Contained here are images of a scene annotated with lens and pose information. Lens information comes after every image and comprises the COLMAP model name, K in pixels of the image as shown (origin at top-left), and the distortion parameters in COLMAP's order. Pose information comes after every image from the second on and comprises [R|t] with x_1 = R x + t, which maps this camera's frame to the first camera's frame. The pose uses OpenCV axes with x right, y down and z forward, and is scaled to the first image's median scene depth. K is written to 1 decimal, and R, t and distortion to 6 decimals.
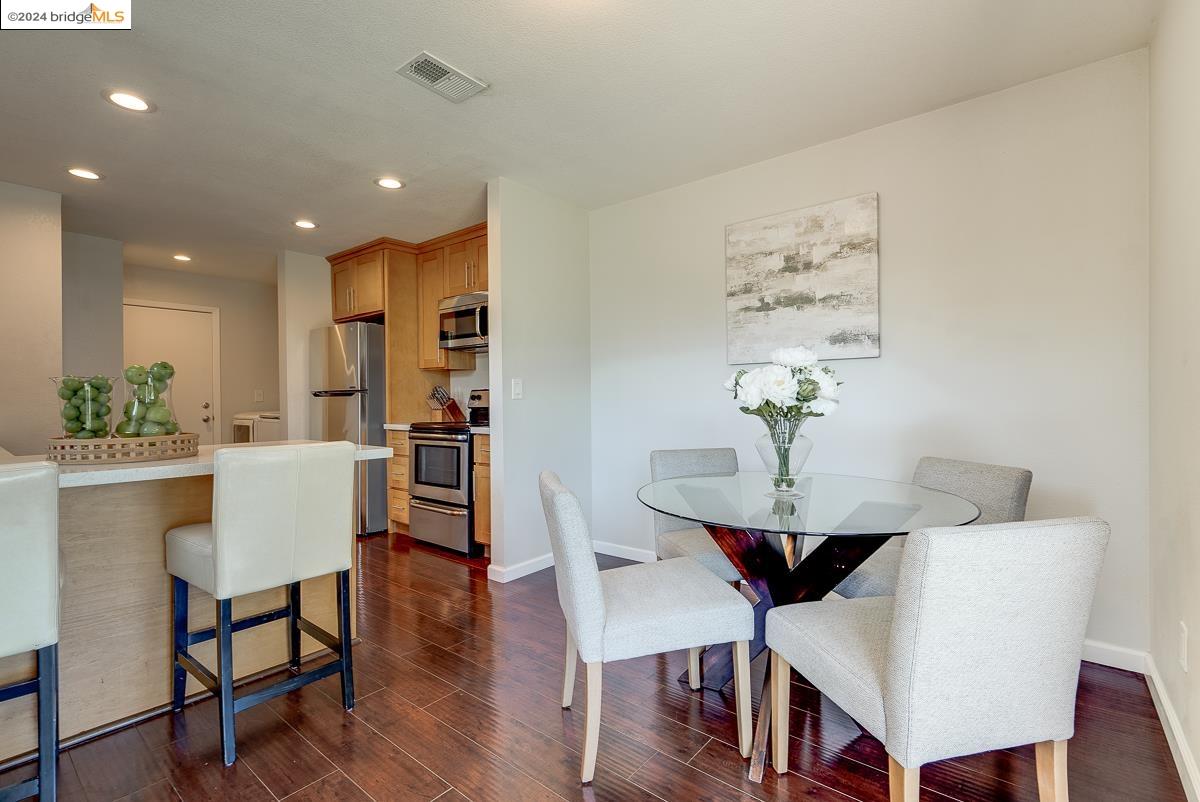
lens RADIAL K [[550.1, 0, 603.5], [0, 550.1, 398.9], [0, 0, 1]] dist [-0.001617, 0.000643]
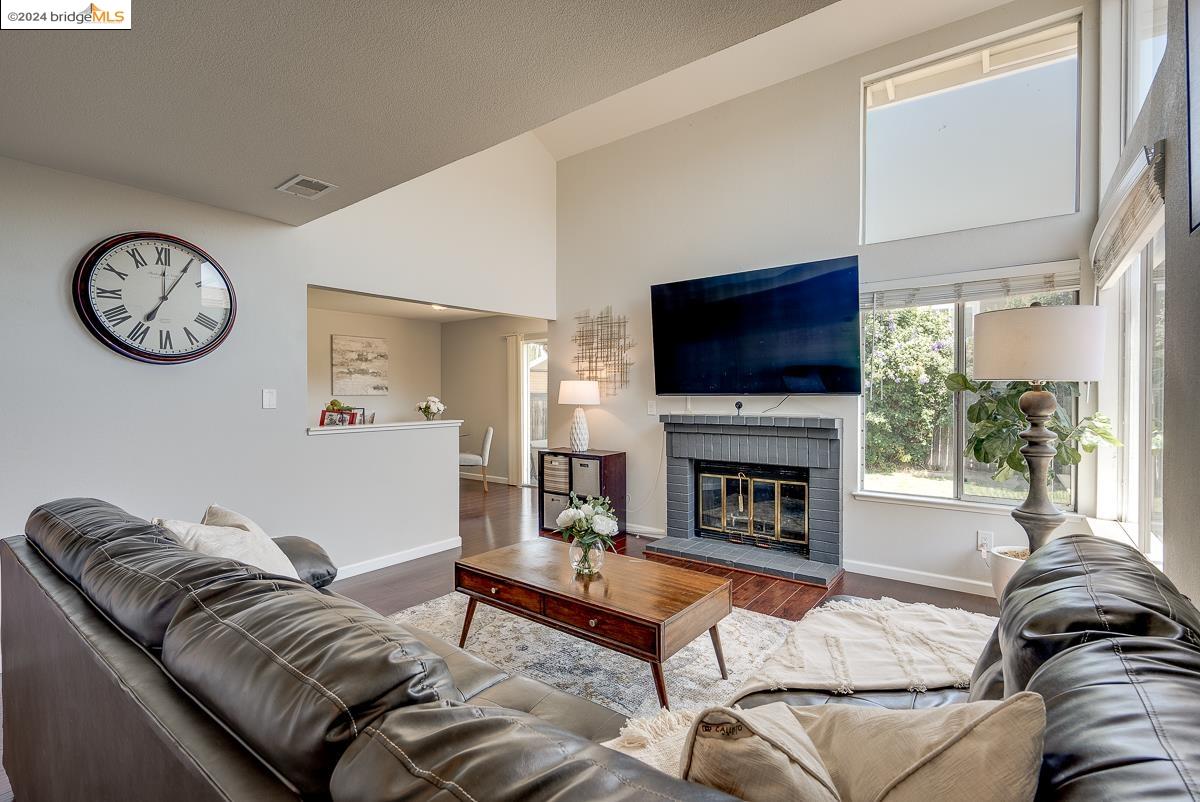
lens RADIAL K [[554.1, 0, 594.5], [0, 554.1, 400.2], [0, 0, 1]] dist [-0.001103, 0.000074]
pose [[-0.025458, -0.001930, 0.999674, -1.503971], [0.005198, 0.999984, 0.002063, -0.029761], [-0.999662, 0.005249, -0.025447, -0.019280]]
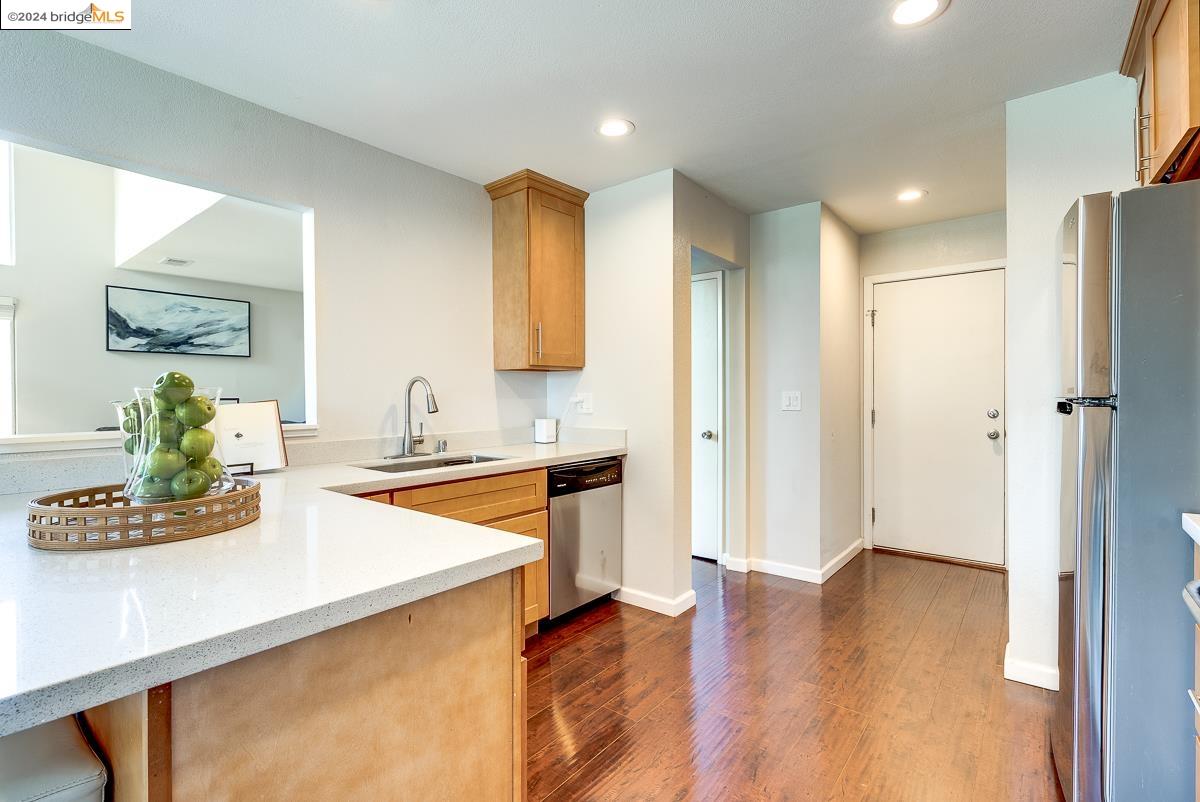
lens RADIAL K [[546.3, 0, 599.5], [0, 546.3, 399.3], [0, 0, 1]] dist [-0.000449, 0.000523]
pose [[0.007866, 0.016166, -0.999838, -0.108059], [0.003904, 0.999861, 0.016197, -0.021983], [0.999961, -0.004031, 0.007802, 0.680762]]
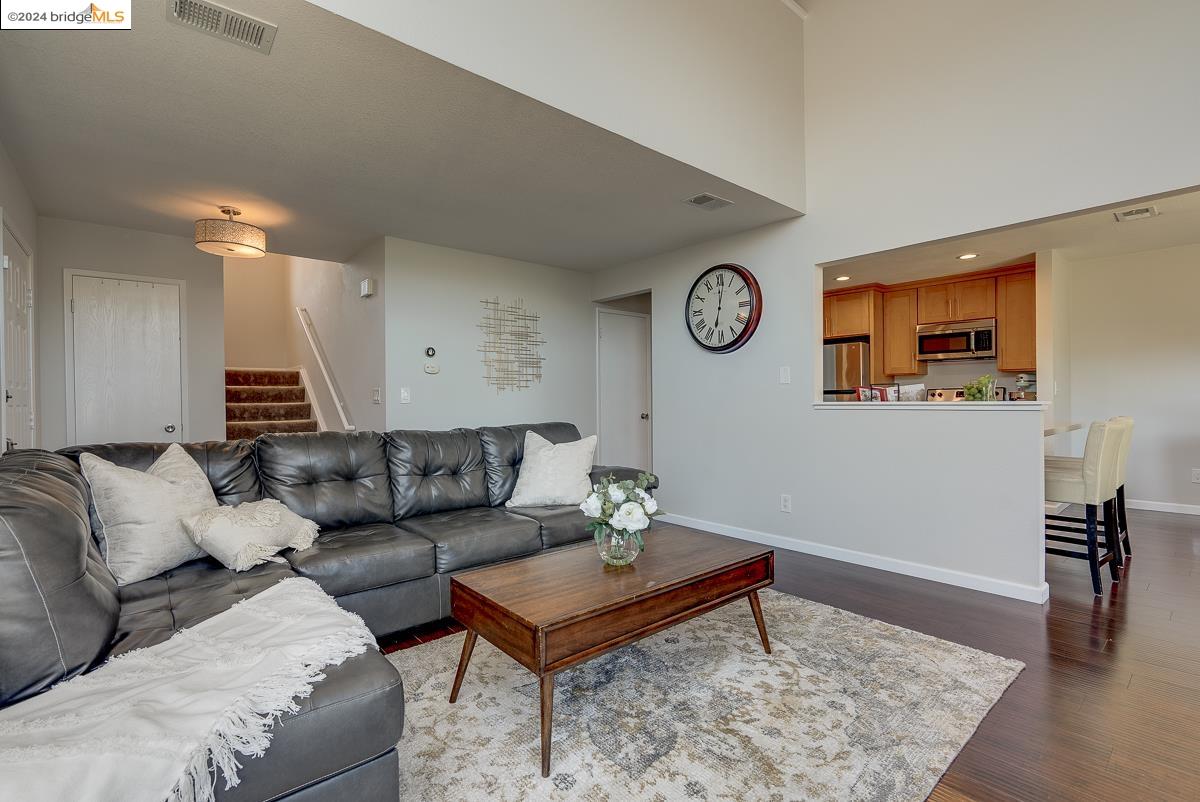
lens RADIAL K [[546.3, 0, 599.5], [0, 546.3, 399.3], [0, 0, 1]] dist [-0.000449, 0.000523]
pose [[0.985133, -0.001982, -0.171782, -0.849277], [0.002543, 0.999992, 0.003044, 0.003326], [0.171775, -0.003436, 0.985130, -0.515357]]
